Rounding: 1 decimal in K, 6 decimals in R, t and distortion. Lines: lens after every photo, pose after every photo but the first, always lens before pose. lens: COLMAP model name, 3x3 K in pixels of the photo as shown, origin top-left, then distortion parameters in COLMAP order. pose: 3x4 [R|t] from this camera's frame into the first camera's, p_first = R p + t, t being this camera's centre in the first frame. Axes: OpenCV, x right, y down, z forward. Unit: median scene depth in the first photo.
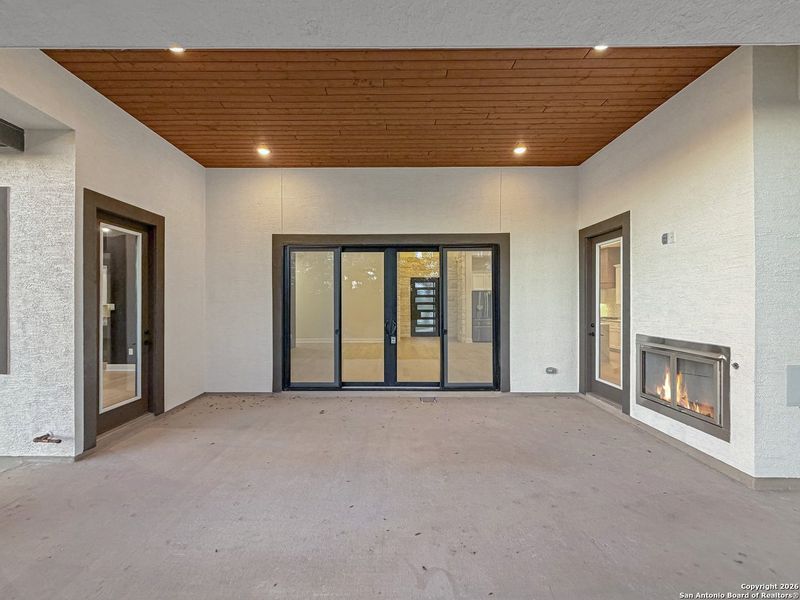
lens RADIAL K [[323.0, 0, 405.1], [0, 323.0, 295.2], [0, 0, 1]] dist [0.001381, -0.000186]
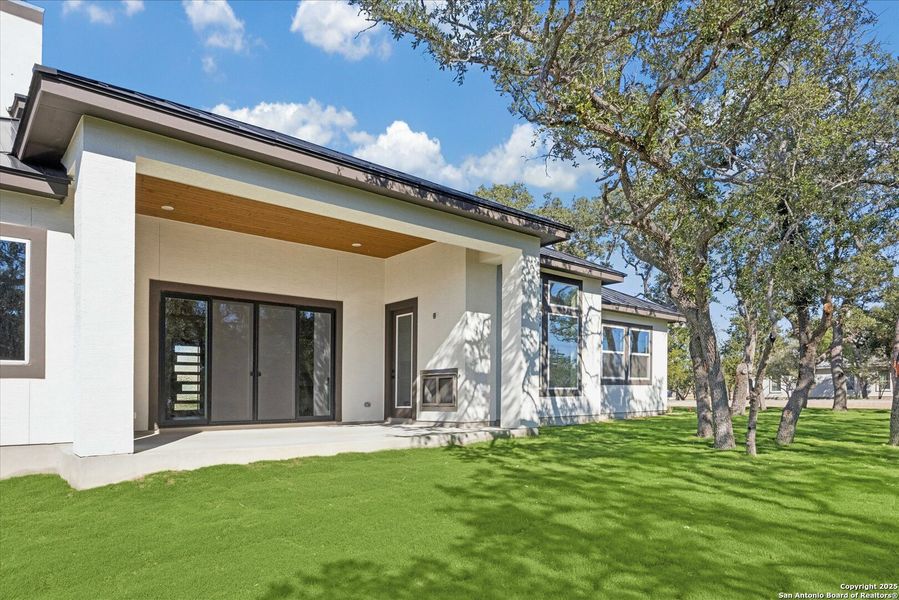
lens RADIAL K [[562.9, 0, 449.5], [0, 562.9, 300.0], [0, 0, 1]] dist [-0.001742, 0.000505]
pose [[0.769276, 0.102403, 0.630657, -0.812084], [0.001043, 0.986870, -0.161515, 0.180289], [-0.638916, 0.124907, 0.759068, -1.064009]]
